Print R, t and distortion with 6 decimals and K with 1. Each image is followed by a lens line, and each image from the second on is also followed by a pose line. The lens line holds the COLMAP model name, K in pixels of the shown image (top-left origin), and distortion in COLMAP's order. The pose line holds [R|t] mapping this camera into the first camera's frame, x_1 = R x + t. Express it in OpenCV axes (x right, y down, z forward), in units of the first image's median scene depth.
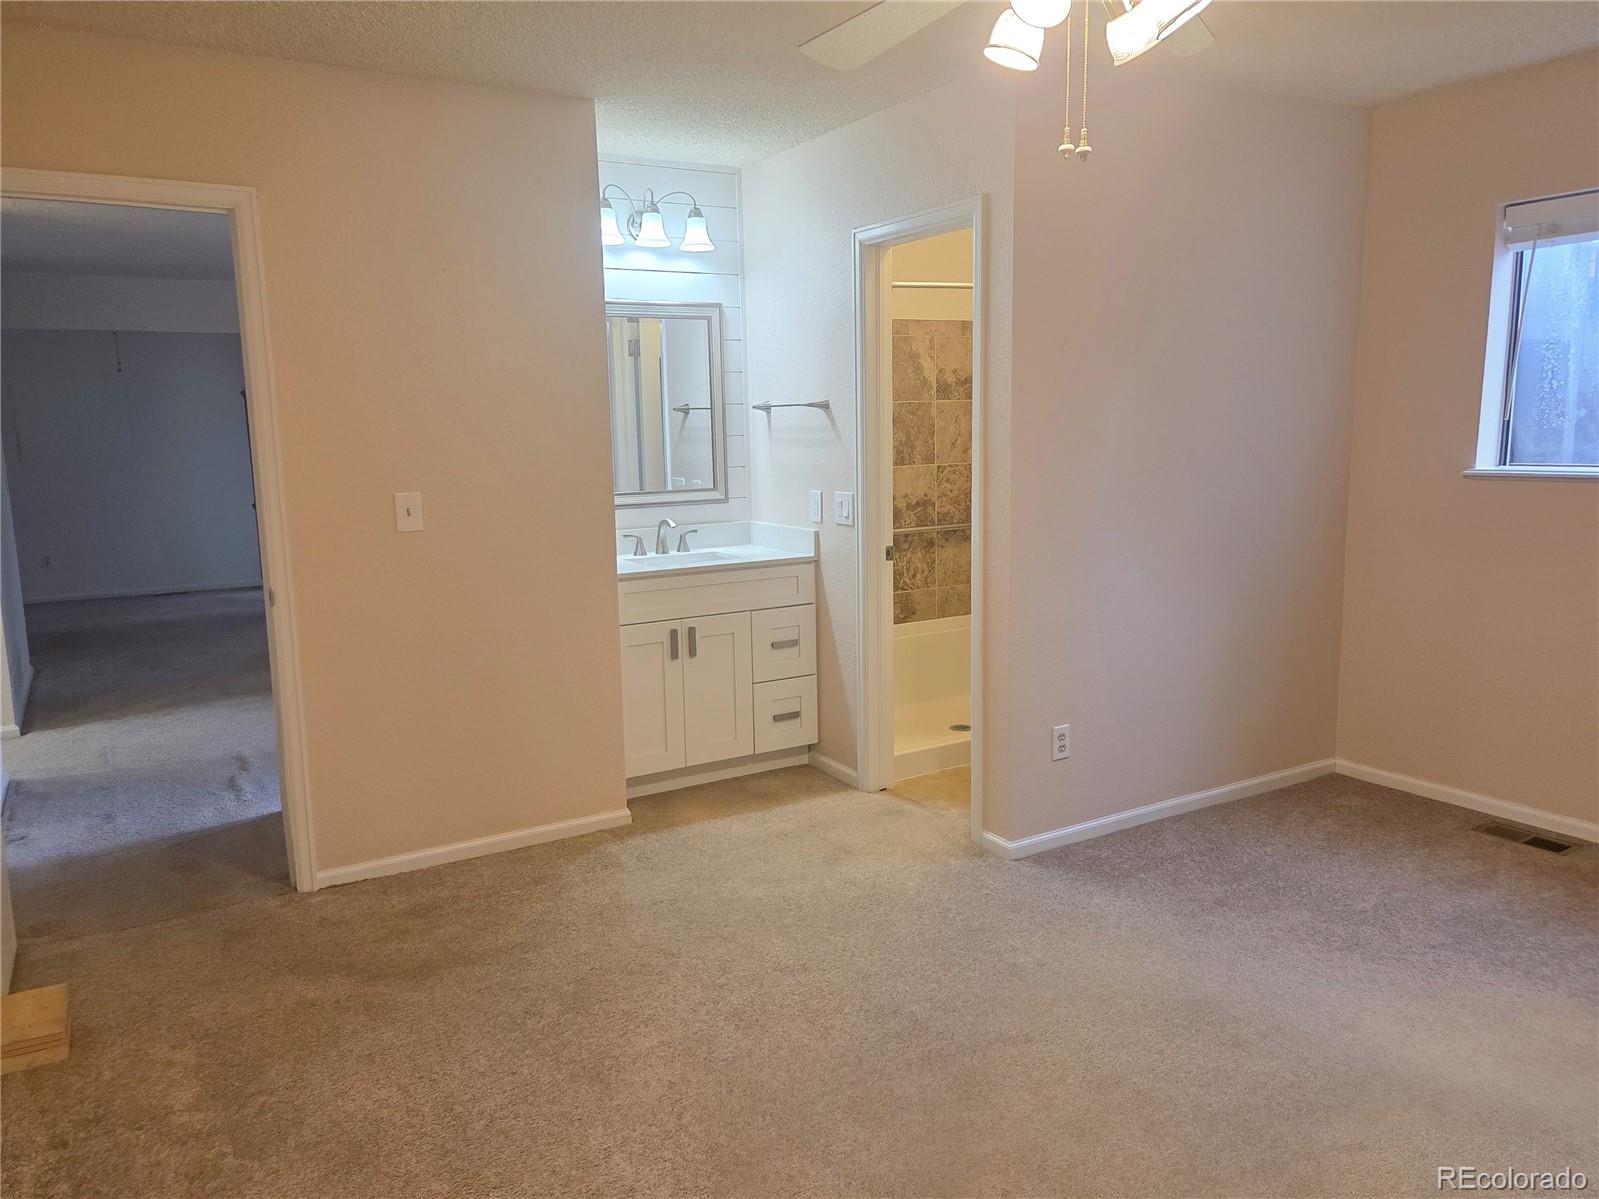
lens RADIAL K [[1208.3, 0, 797.6], [0, 1208.3, 618.2], [0, 0, 1]] dist [0.098134, -0.098545]
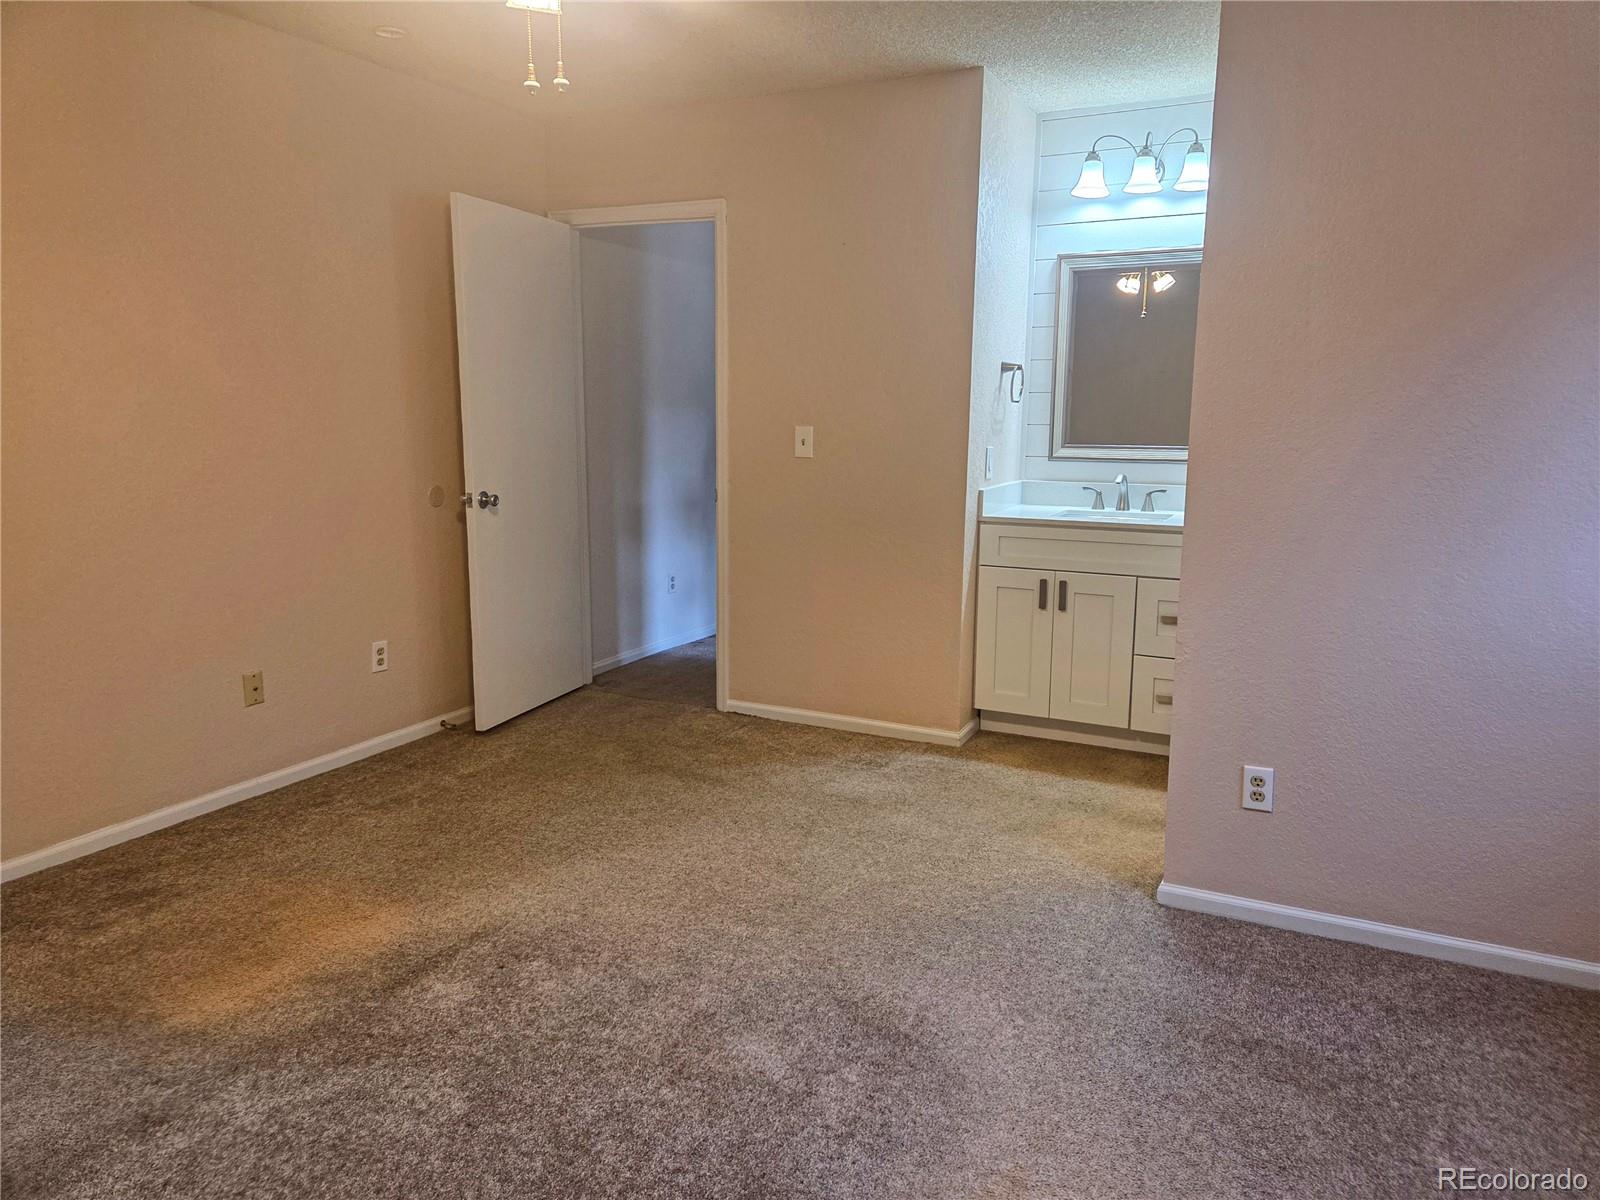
lens RADIAL K [[1100.8, 0, 780.8], [0, 1100.8, 598.4], [0, 0, 1]] dist [0.072767, 0.000425]
pose [[0.521310, 0.172909, -0.835666, 0.545066], [-0.156697, 0.982003, 0.105436, -0.037210], [0.838858, 0.075981, 0.539022, 0.309654]]
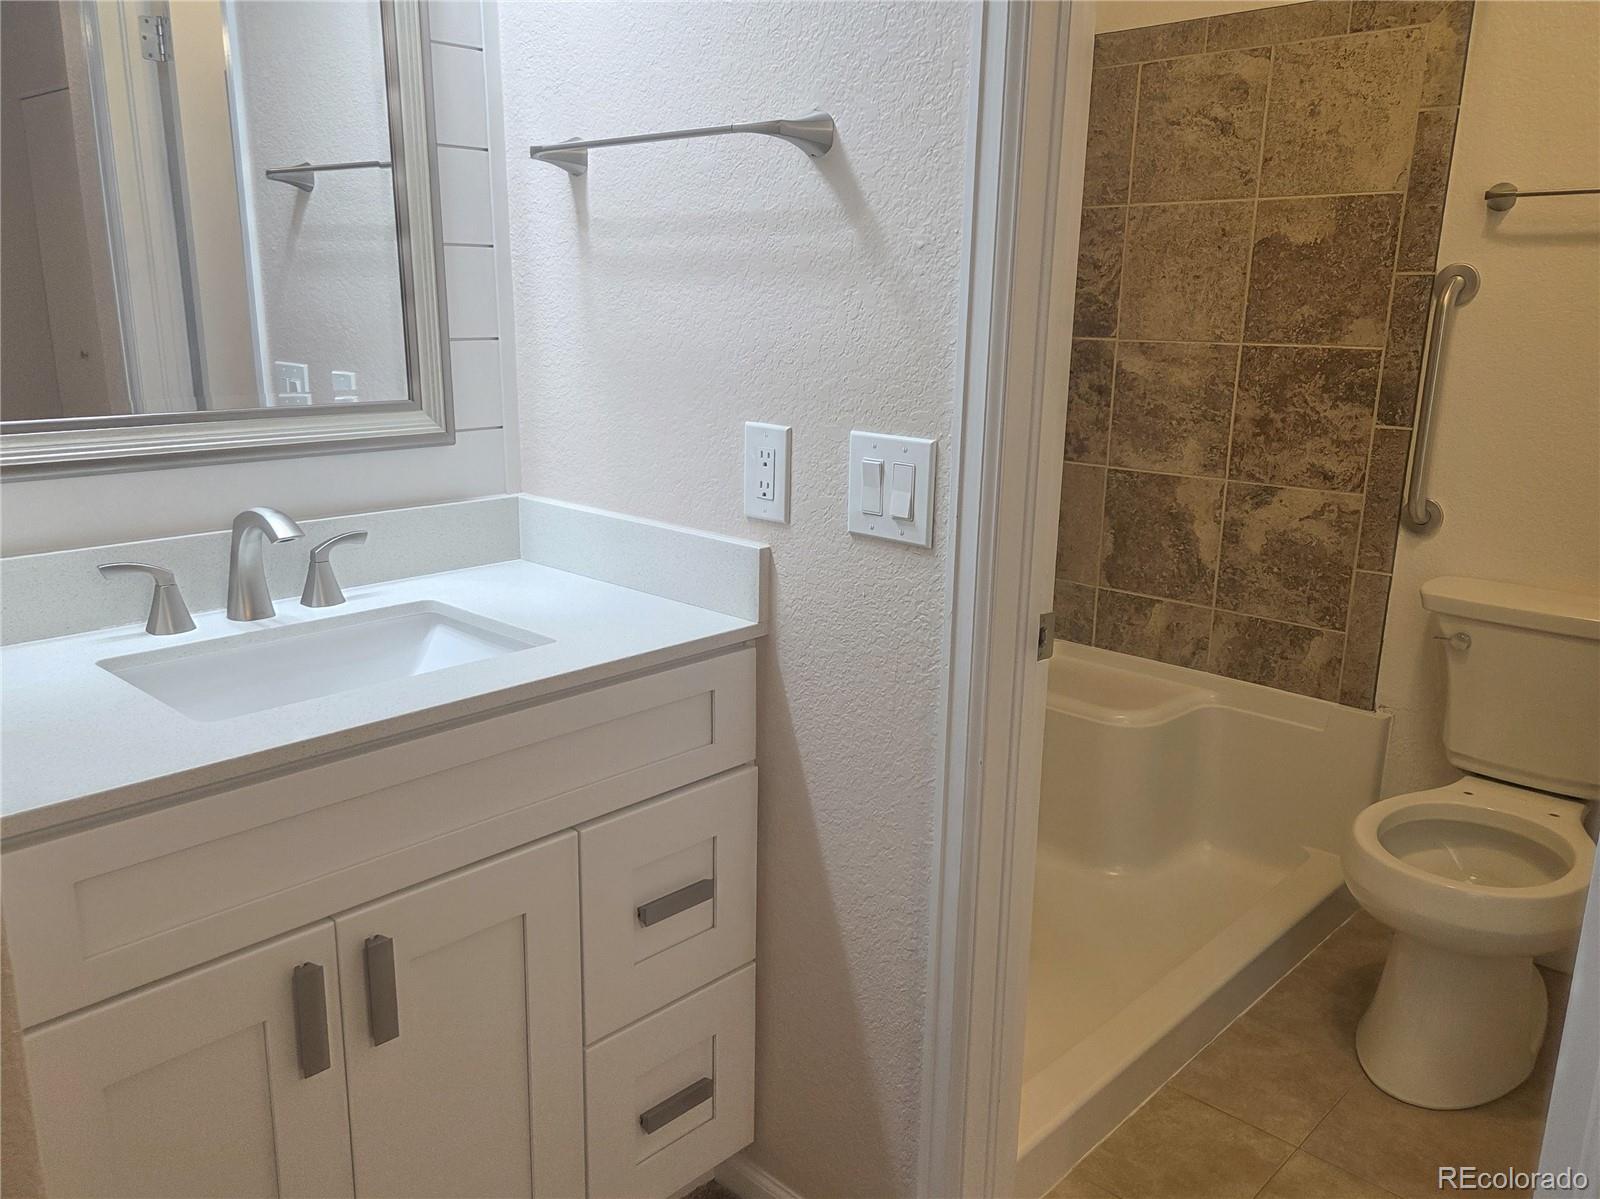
lens RADIAL K [[1268.3, 0, 778.4], [0, 1268.3, 605.3], [0, 0, 1]] dist [0.057290, -0.007093]
pose [[0.963871, -0.033396, 0.264269, -0.072871], [0.011811, 0.996492, 0.082850, -0.087735], [-0.266109, -0.076735, 0.960884, 0.696080]]
